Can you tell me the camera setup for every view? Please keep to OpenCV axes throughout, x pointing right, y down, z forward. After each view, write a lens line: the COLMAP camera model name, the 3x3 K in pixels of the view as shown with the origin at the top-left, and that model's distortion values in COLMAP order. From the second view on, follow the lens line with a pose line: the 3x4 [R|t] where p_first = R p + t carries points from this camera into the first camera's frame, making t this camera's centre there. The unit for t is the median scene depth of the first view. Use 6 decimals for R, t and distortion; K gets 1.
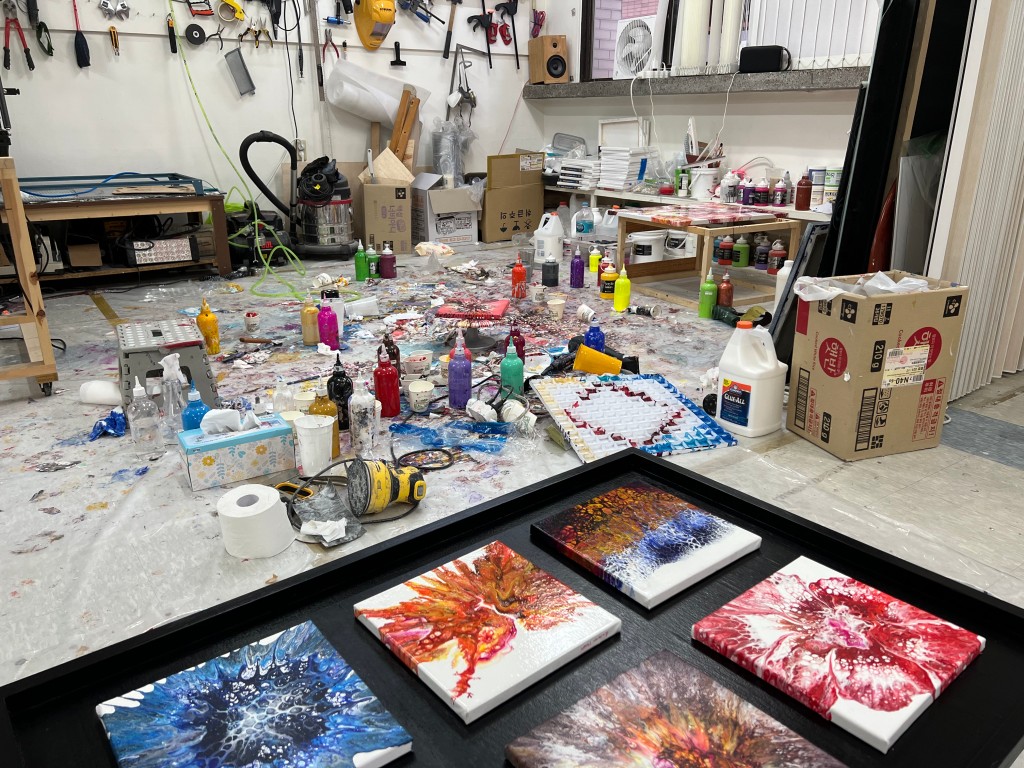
lens RADIAL K [[782.4, 0, 512.0], [0, 782.4, 384.0], [0, 0, 1]] dist [0.087646, -0.126160]
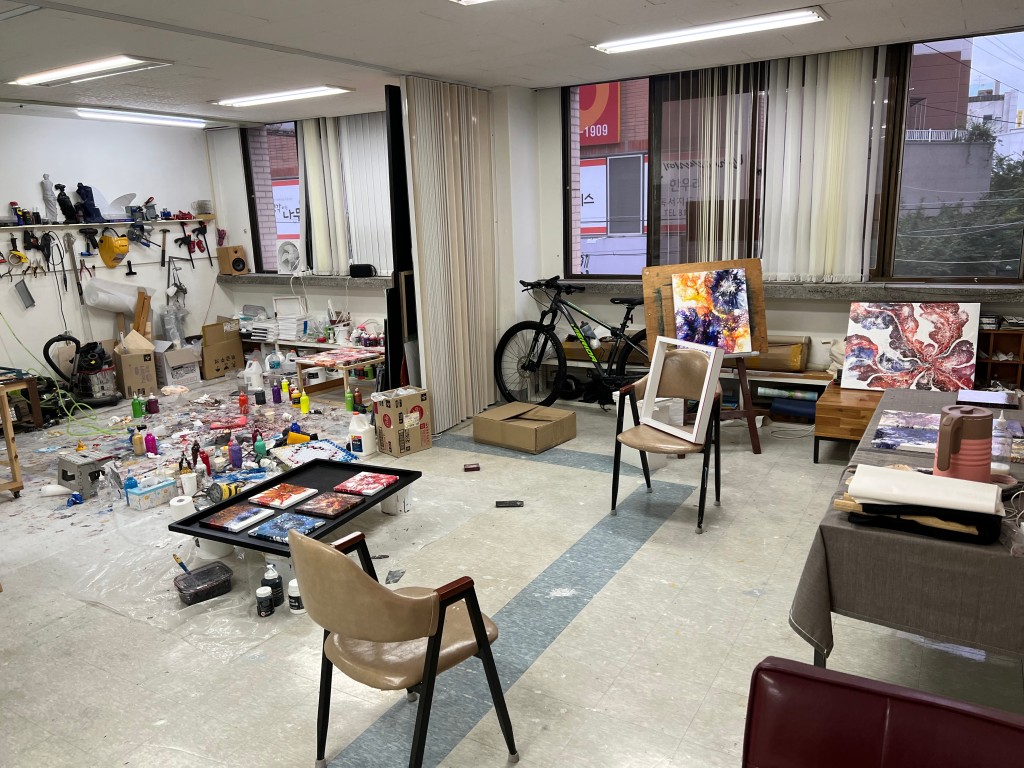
lens RADIAL K [[782.4, 0, 512.0], [0, 782.4, 384.0], [0, 0, 1]] dist [0.087646, -0.126160]
pose [[0.913589, -0.126347, 0.386512, -0.103561], [0.169570, 0.982290, -0.079706, 0.058086], [-0.369596, 0.138360, 0.918834, -0.742417]]
